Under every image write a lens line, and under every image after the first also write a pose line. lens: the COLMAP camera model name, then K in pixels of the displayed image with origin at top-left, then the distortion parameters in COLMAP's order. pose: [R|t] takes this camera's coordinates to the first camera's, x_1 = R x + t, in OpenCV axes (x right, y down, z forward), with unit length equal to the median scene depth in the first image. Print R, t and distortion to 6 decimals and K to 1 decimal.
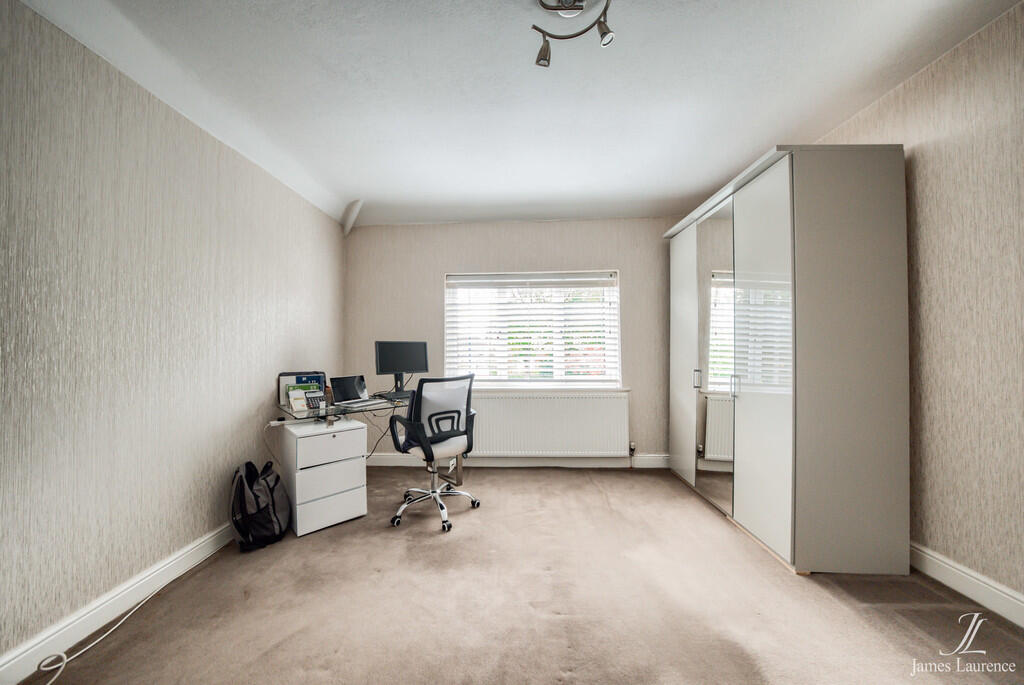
lens RADIAL K [[352.4, 0, 511.6], [0, 352.4, 345.5], [0, 0, 1]] dist [-0.010090, 0.001278]
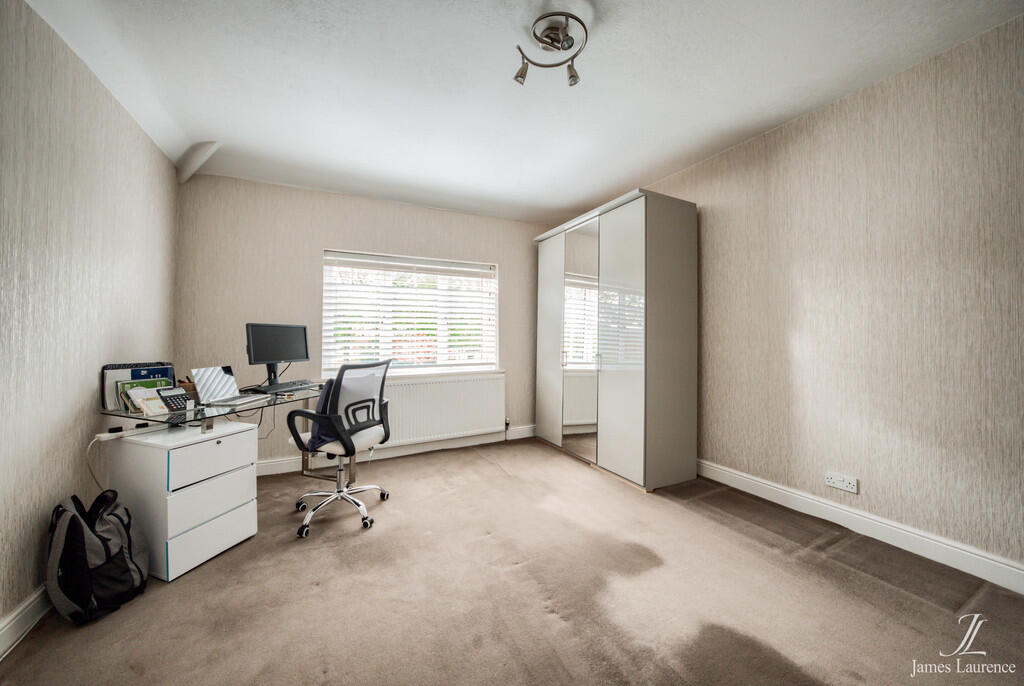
lens RADIAL K [[352.4, 0, 508.4], [0, 352.4, 336.1], [0, 0, 1]] dist [-0.010090, 0.001278]
pose [[0.881343, 0.004101, 0.472458, -0.292293], [-0.008193, 0.999945, 0.006603, 0.008821], [-0.472405, -0.009690, 0.881328, 0.005153]]
